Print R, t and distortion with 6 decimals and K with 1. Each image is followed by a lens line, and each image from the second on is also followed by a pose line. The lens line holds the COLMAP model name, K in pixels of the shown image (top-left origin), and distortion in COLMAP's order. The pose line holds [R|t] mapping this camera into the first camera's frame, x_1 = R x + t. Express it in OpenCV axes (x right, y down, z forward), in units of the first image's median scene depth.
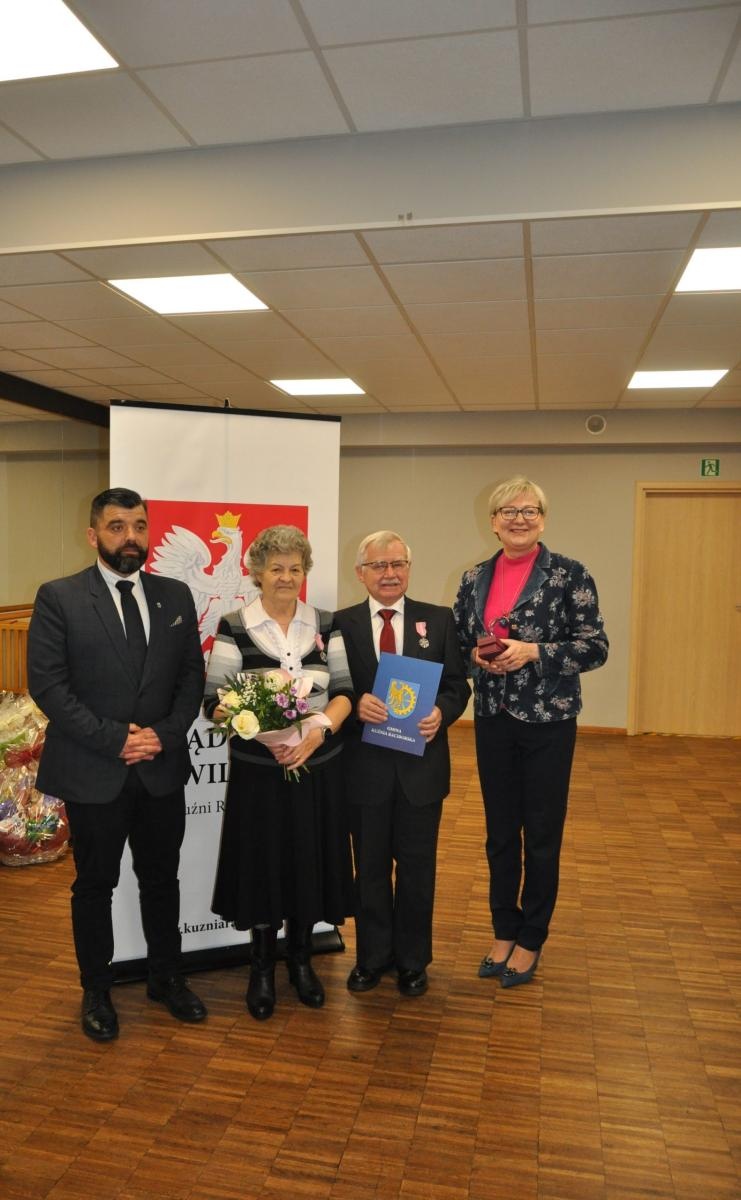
lens RADIAL K [[959.7, 0, 333.2], [0, 959.7, 608.2], [0, 0, 1]] dist [-0.027511, -0.008552]
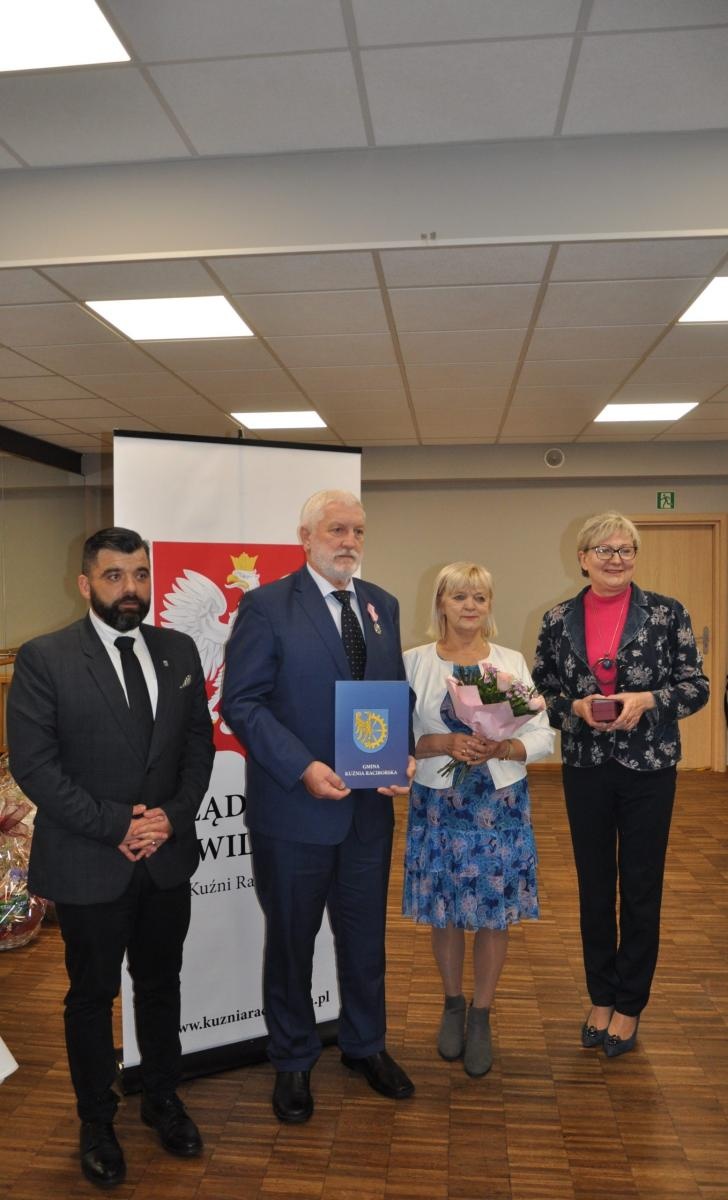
lens RADIAL K [[971.5, 0, 364.8], [0, 971.5, 609.3], [0, 0, 1]] dist [-0.040024, 0.002671]
pose [[0.993020, -0.021569, 0.115954, -0.114010], [0.025867, 0.999028, -0.035687, -0.013586], [-0.115072, 0.038437, 0.992613, 0.089783]]
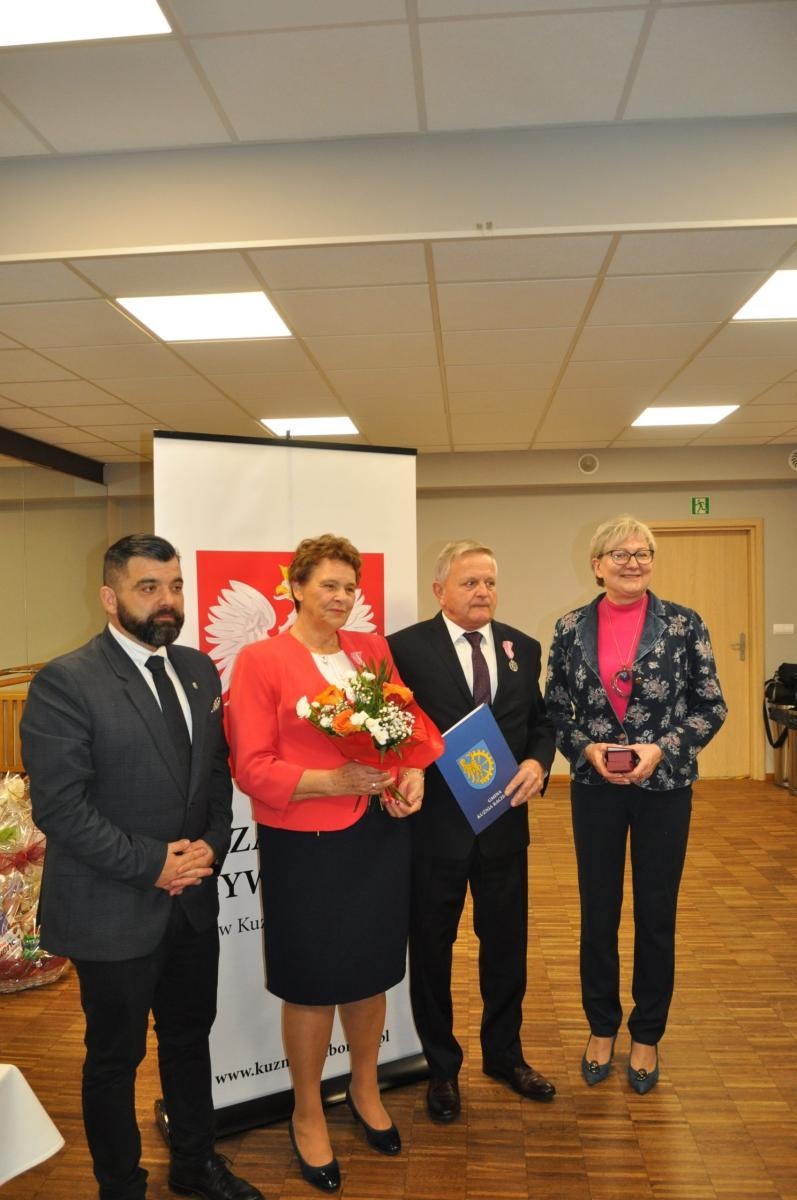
lens RADIAL K [[971.1, 0, 414.2], [0, 971.1, 605.9], [0, 0, 1]] dist [-0.026544, -0.009275]
pose [[0.988693, -0.031694, 0.146569, -0.144104], [0.039163, 0.998062, -0.048352, -0.018297], [-0.144753, 0.053545, 0.988018, 0.154277]]
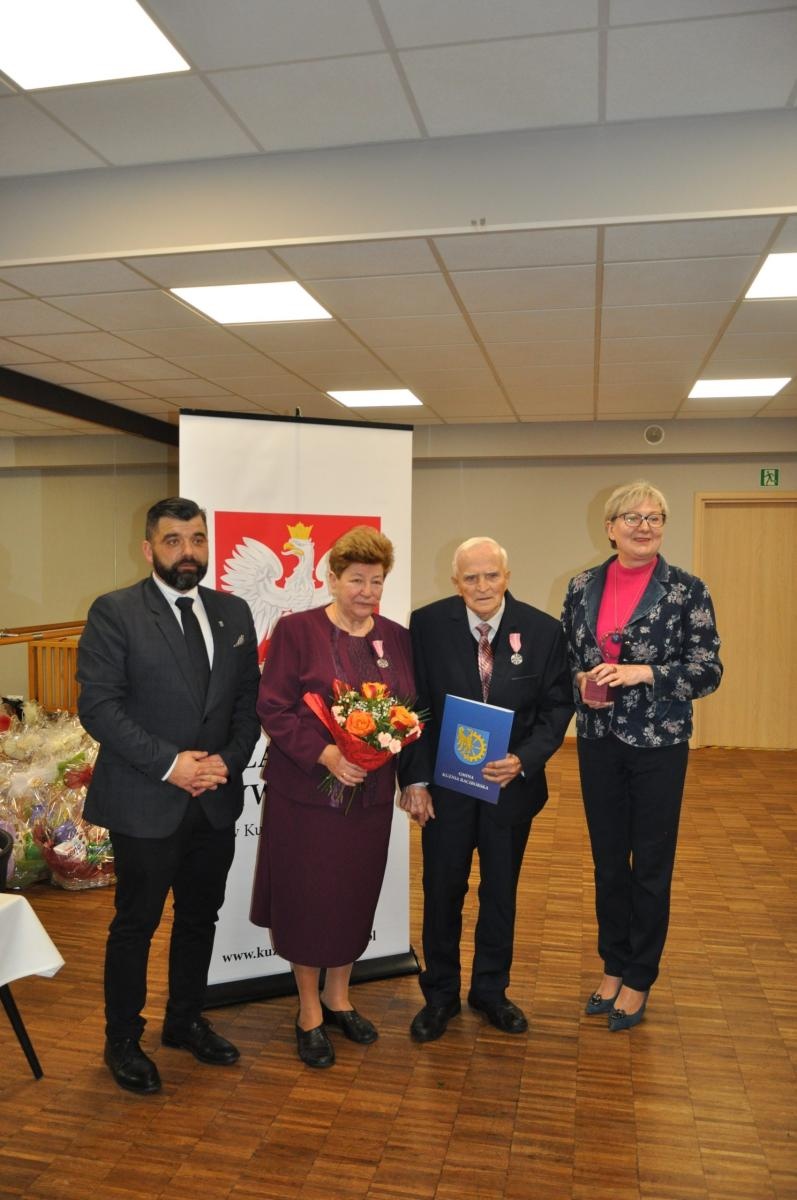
lens RADIAL K [[971.1, 0, 394.1], [0, 971.1, 606.1], [0, 0, 1]] dist [-0.026544, -0.009275]
pose [[0.999846, -0.008600, 0.015276, -0.032549], [0.008878, 0.999795, -0.018192, 0.003399], [-0.015116, 0.018325, 0.999718, 0.013490]]
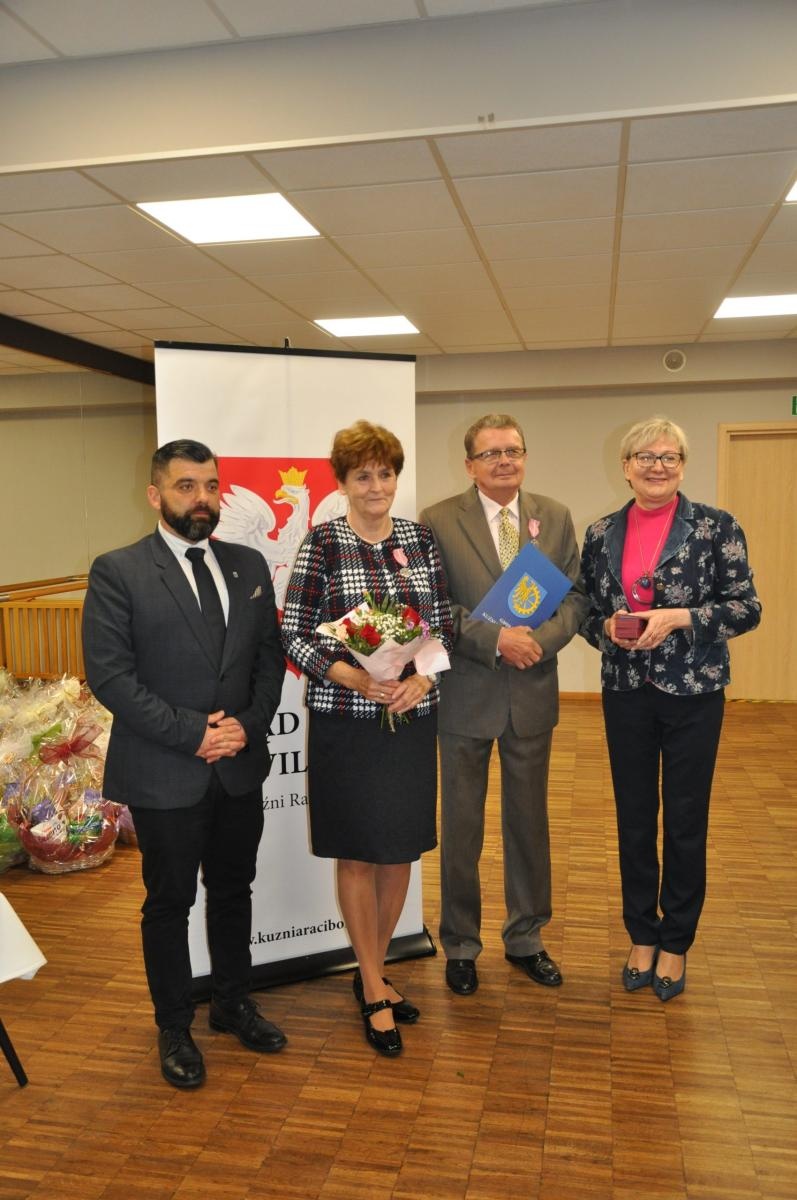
lens RADIAL K [[1041.1, 0, 396.3], [0, 1041.1, 615.1], [0, 0, 1]] dist [0.032855, -0.043463]
pose [[0.999285, -0.031061, 0.021551, -0.043672], [0.030190, 0.998758, 0.039646, -0.000430], [-0.022756, -0.038967, 0.998981, 0.040863]]
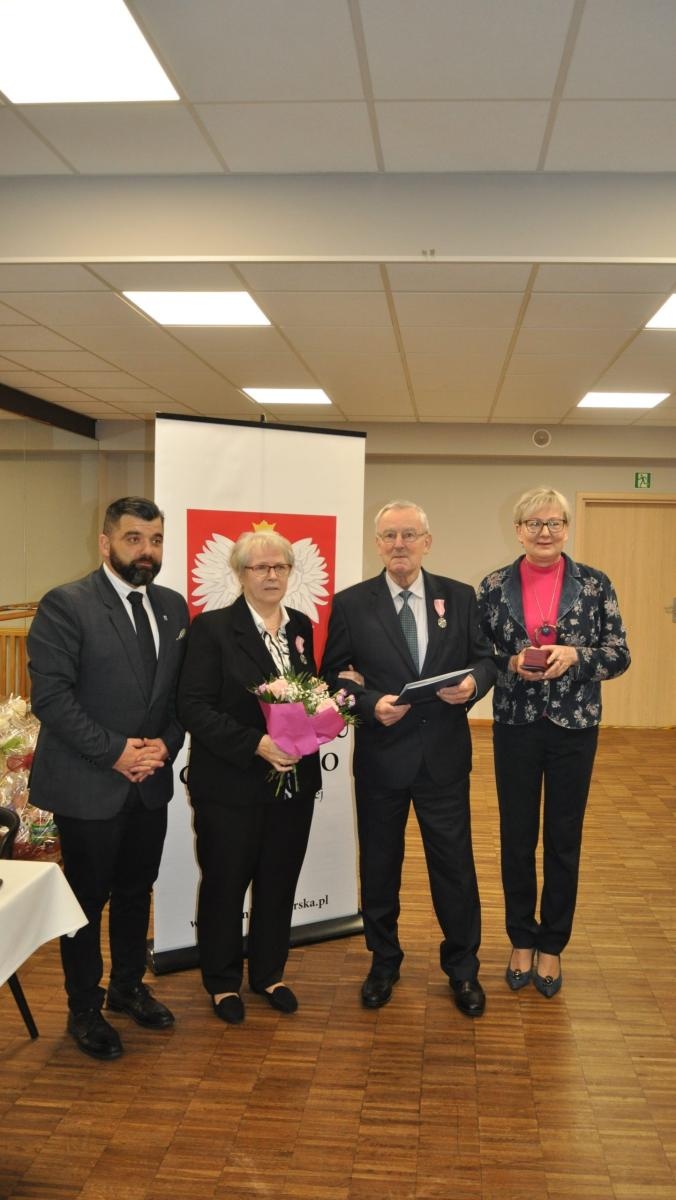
lens RADIAL K [[954.8, 0, 414.8], [0, 954.8, 607.9], [0, 0, 1]] dist [-0.041799, 0.015245]
pose [[0.985033, -0.003313, 0.172335, -0.140013], [0.003674, 0.999992, -0.001778, -0.002394], [-0.172327, 0.002385, 0.985037, -0.070908]]
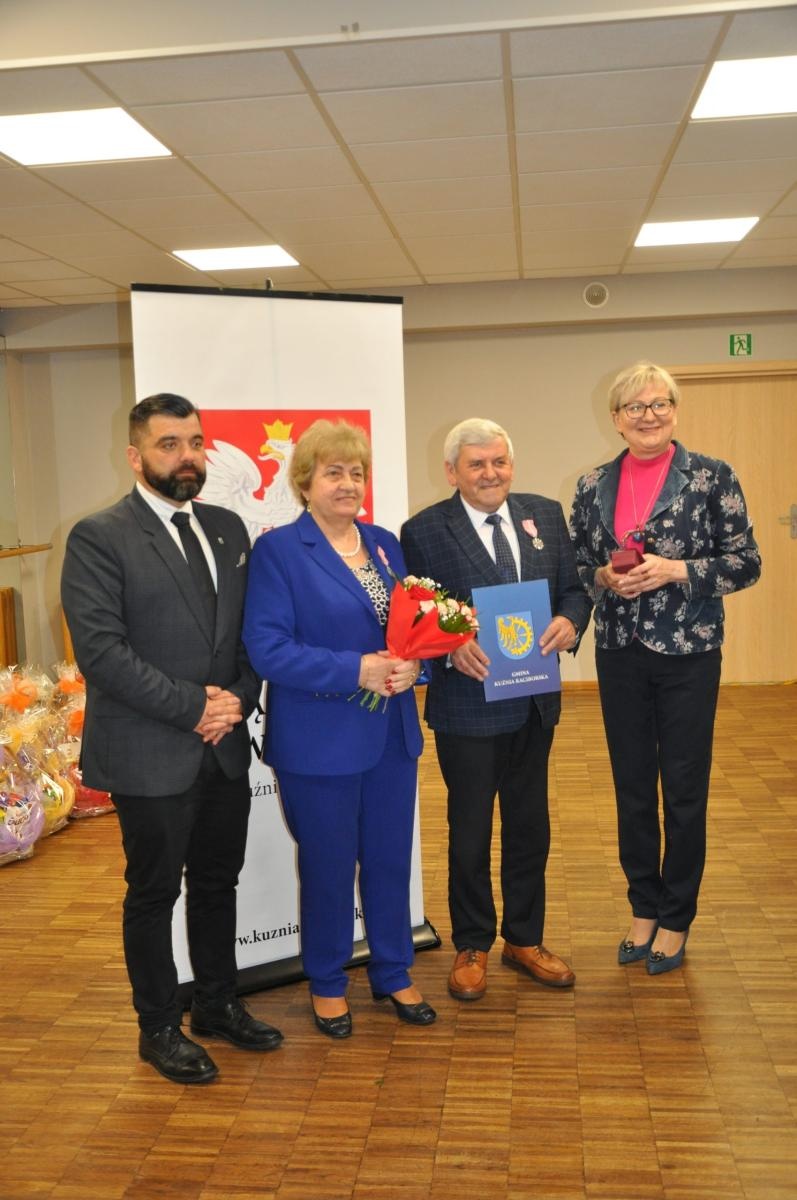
lens RADIAL K [[1255.4, 0, 393.1], [0, 1255.4, 606.4], [0, 0, 1]] dist [-0.007869, 0.000000]
pose [[0.993222, -0.060331, 0.099346, -0.019978], [0.055953, 0.997360, 0.046285, 0.012613], [-0.101876, -0.040413, 0.993976, -0.031966]]
